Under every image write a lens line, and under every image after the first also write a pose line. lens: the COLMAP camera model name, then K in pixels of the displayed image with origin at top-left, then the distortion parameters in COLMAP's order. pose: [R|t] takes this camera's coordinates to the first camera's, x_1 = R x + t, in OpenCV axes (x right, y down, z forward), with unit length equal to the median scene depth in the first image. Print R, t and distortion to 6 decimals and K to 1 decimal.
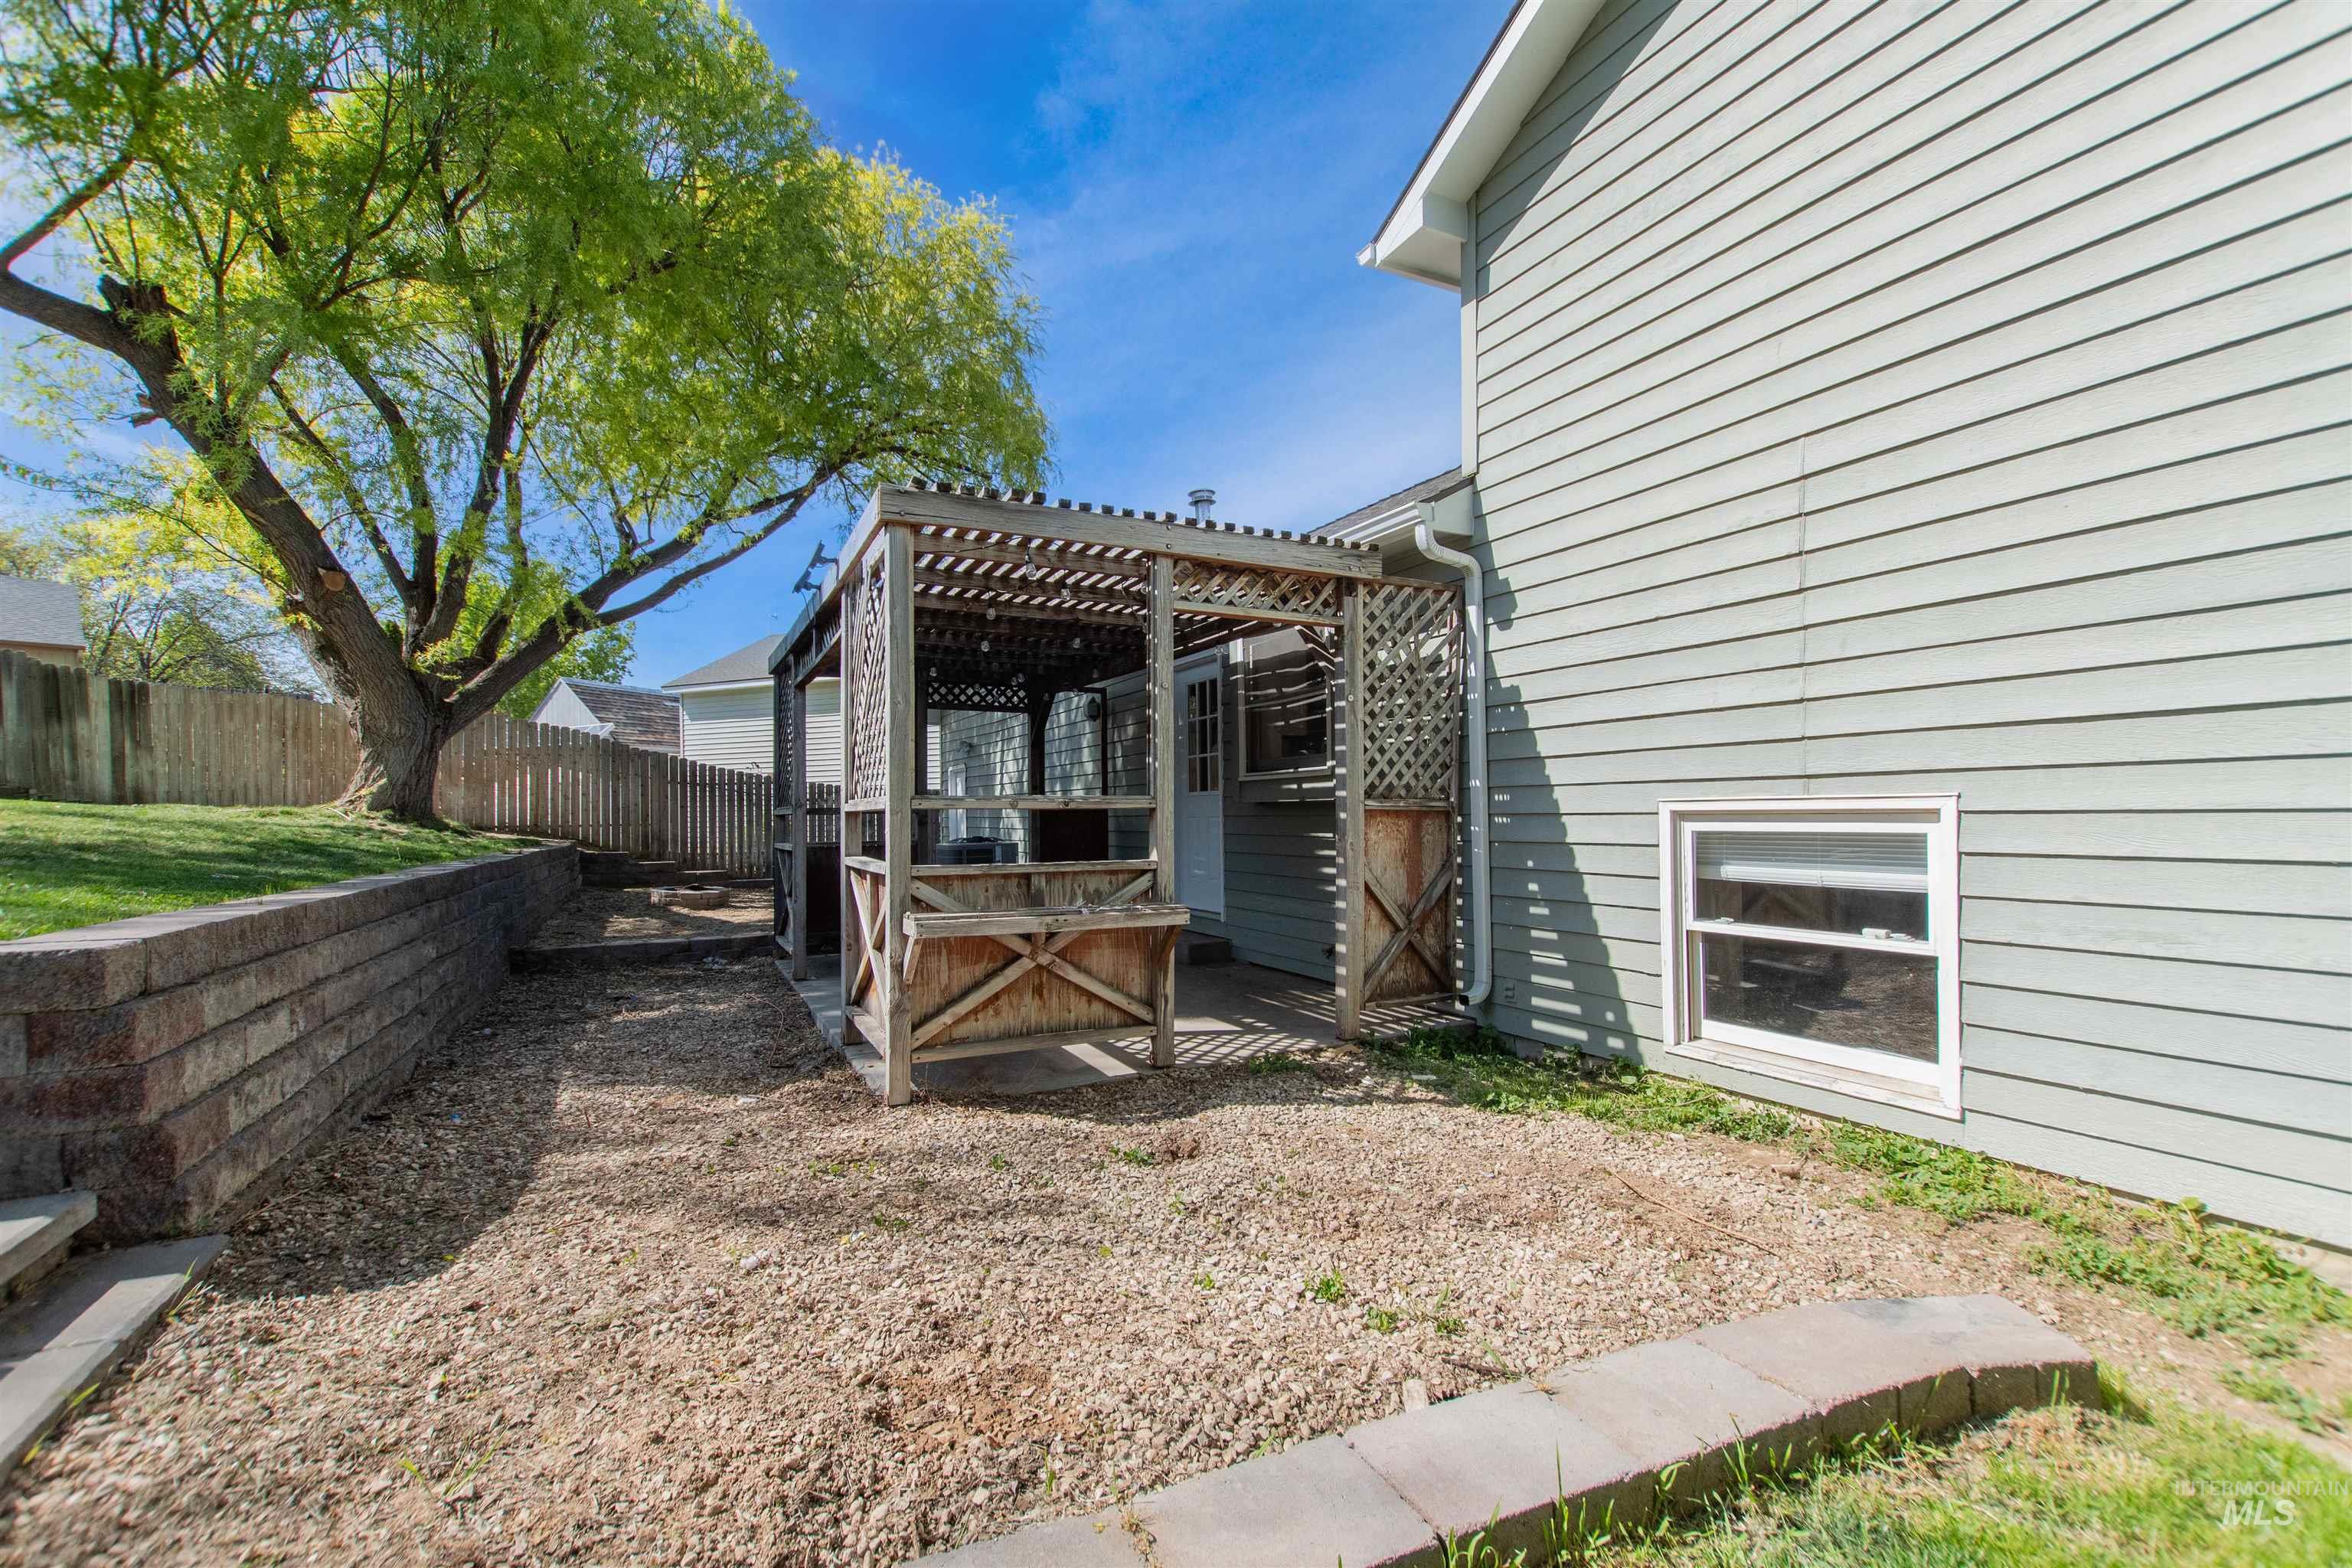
lens RADIAL K [[1026.1, 0, 1174.5], [0, 1026.1, 812.9], [0, 0, 1]] dist [0.003179, -0.000171]
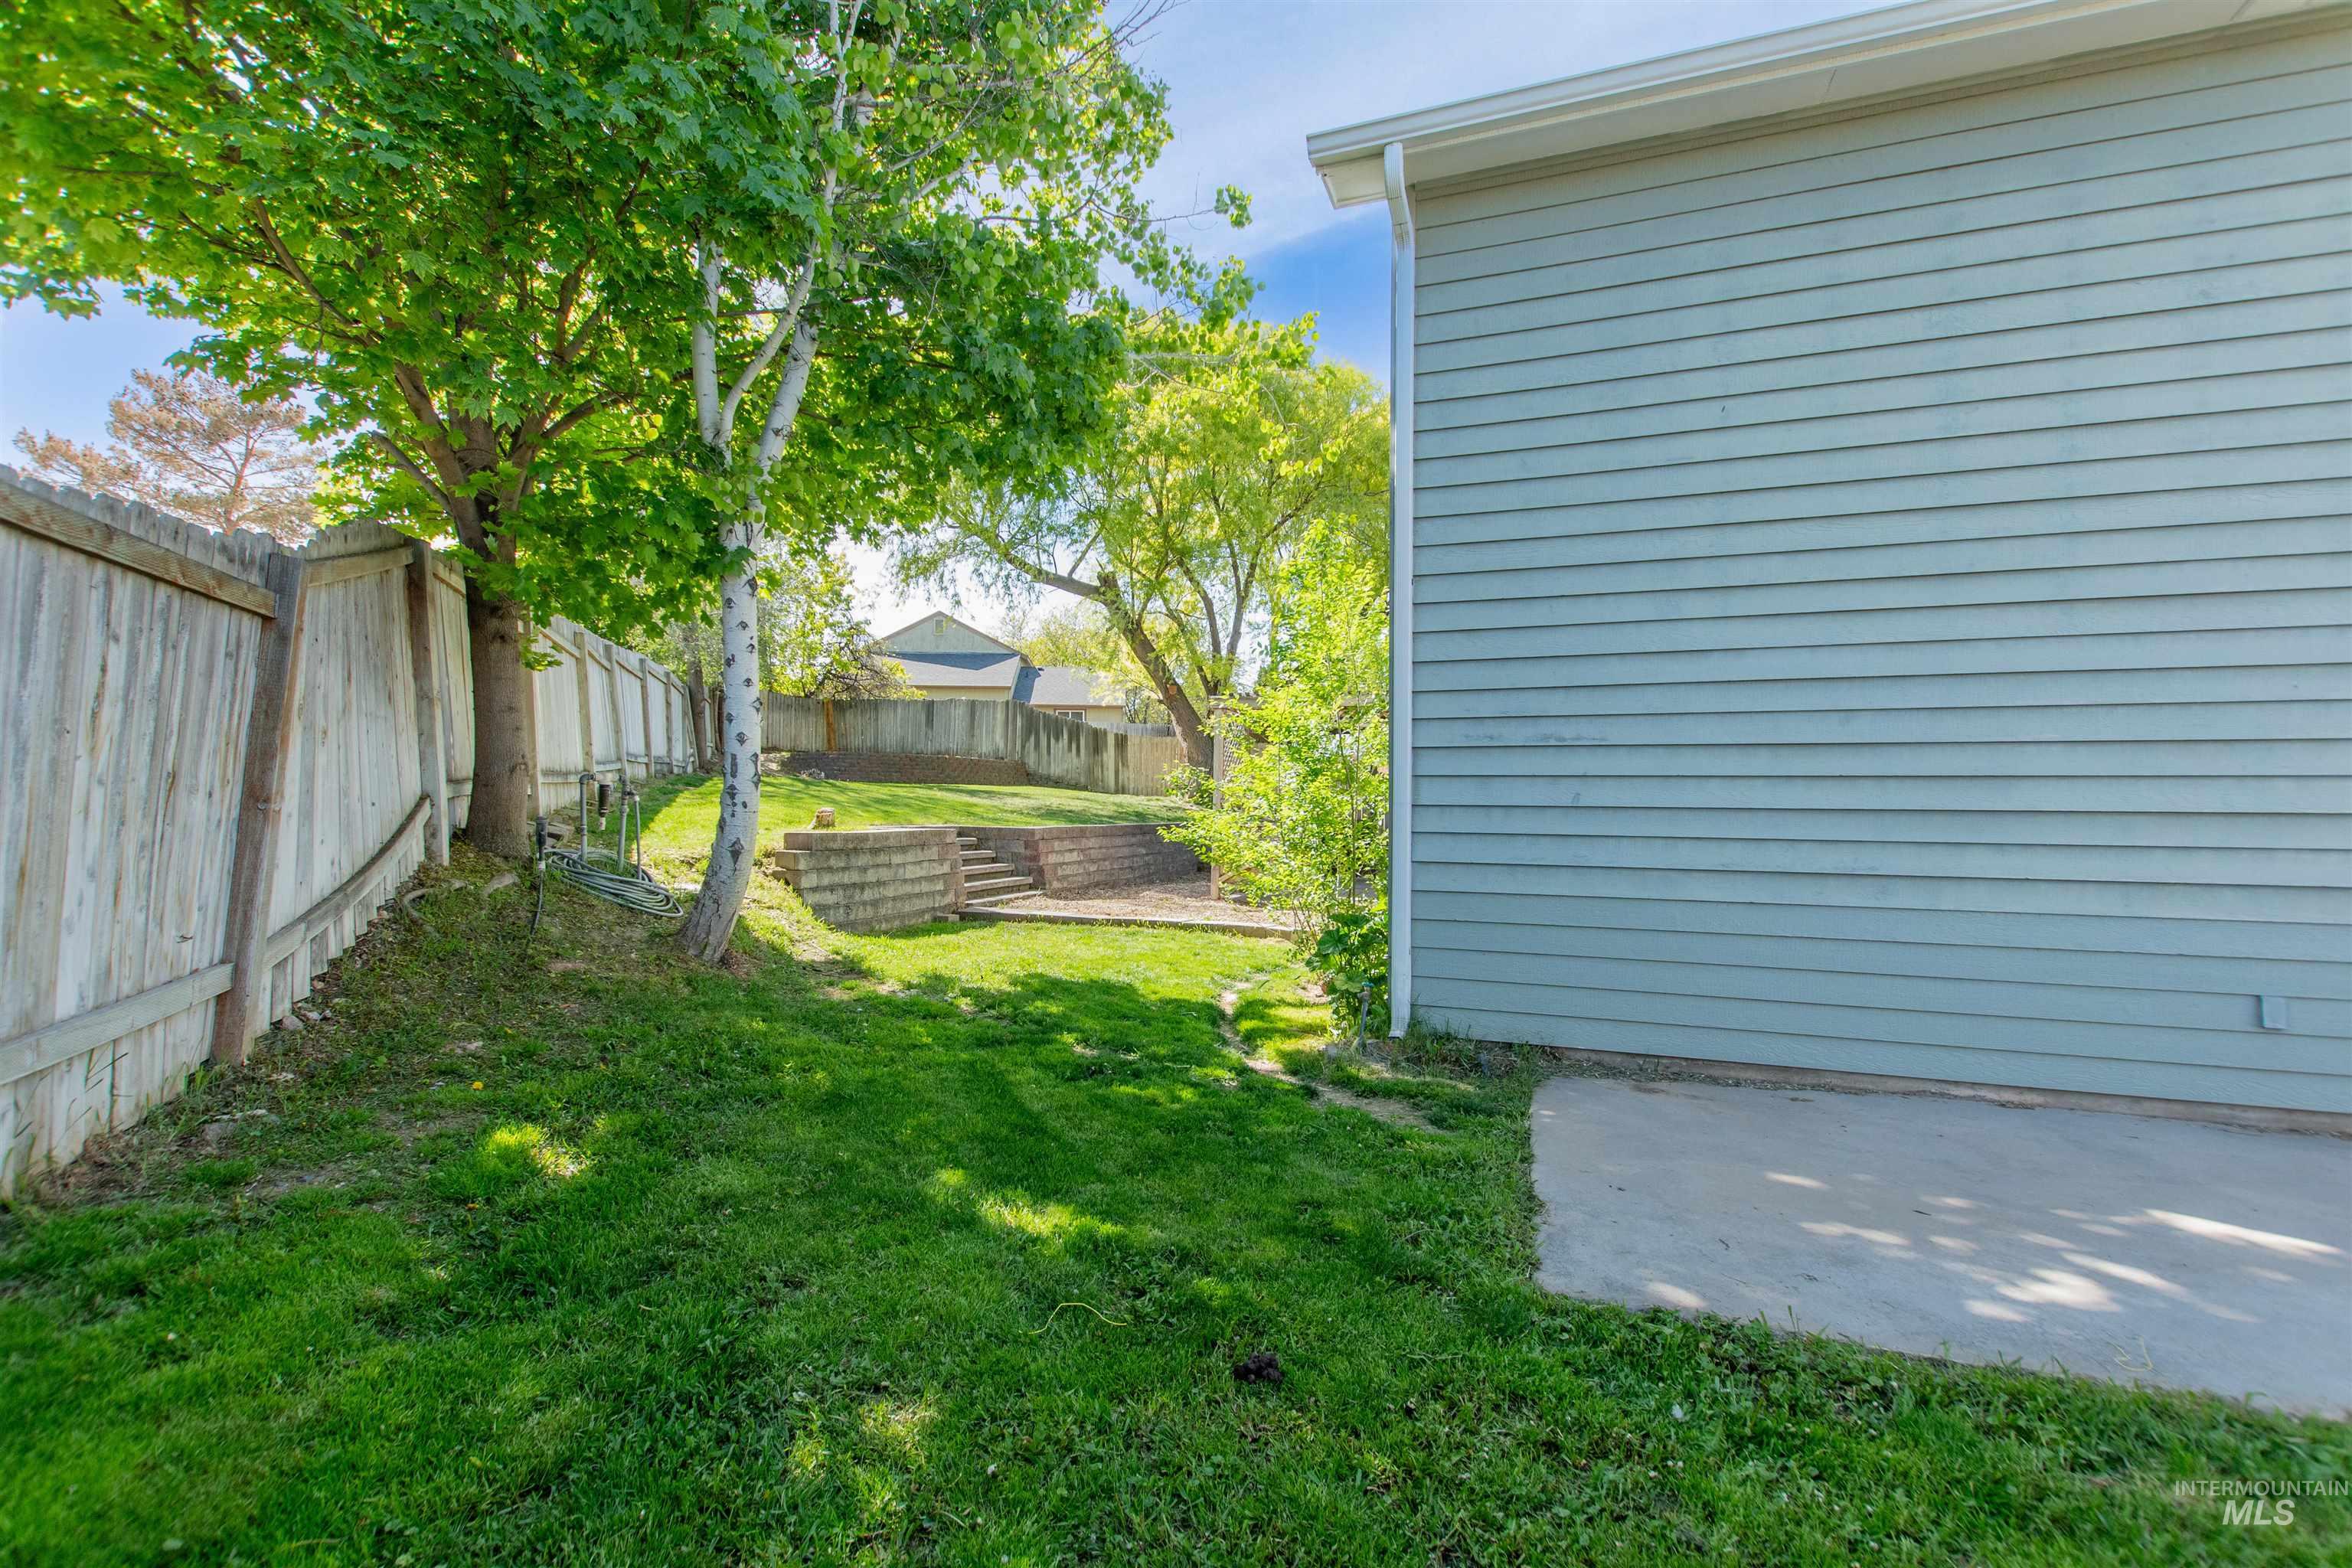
lens RADIAL K [[1017.1, 0, 1169.4], [0, 1017.1, 816.2], [0, 0, 1]] dist [-0.000684, -0.000252]
pose [[0.695177, 0.027202, -0.718324, 1.386742], [-0.019014, 0.999630, 0.019454, -0.015426], [0.718587, 0.000134, 0.695437, -0.918118]]
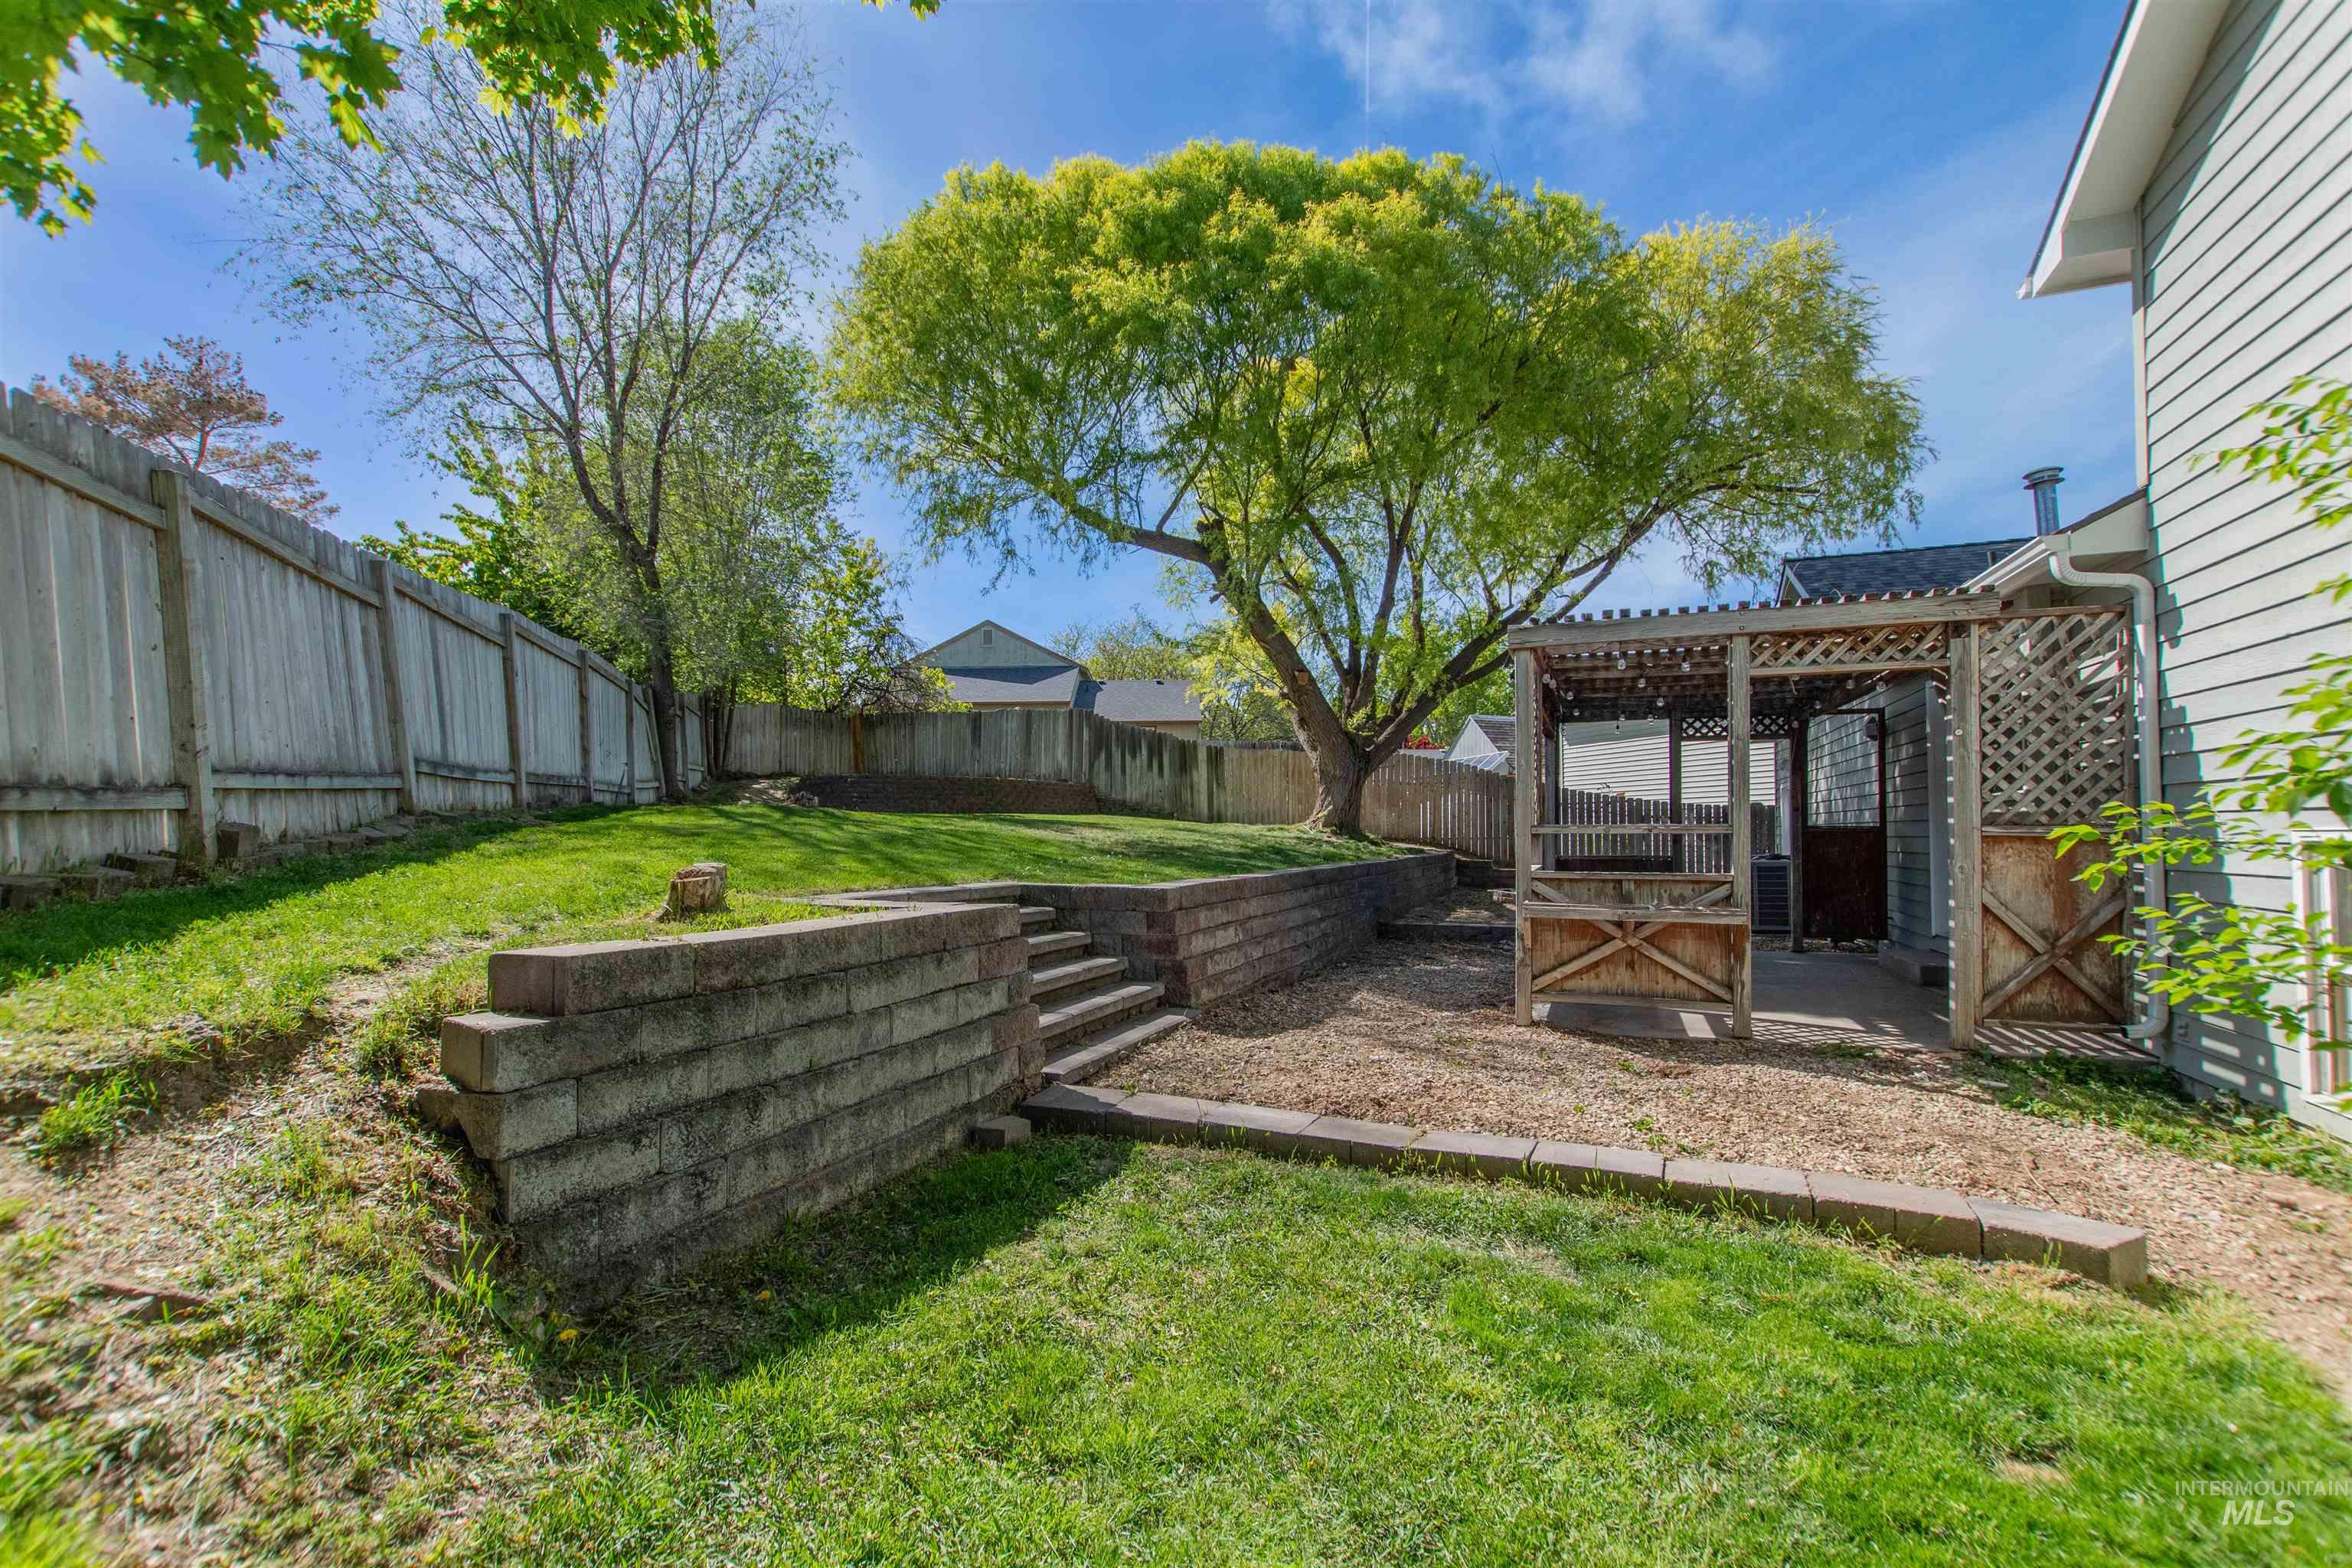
lens RADIAL K [[1026.1, 0, 1174.5], [0, 1026.1, 812.9], [0, 0, 1]] dist [0.003179, -0.000171]
pose [[0.661933, -0.007194, -0.749529, 0.417164], [-0.002492, 0.999927, -0.011798, -0.011600], [0.749559, 0.009678, 0.661867, -0.318157]]
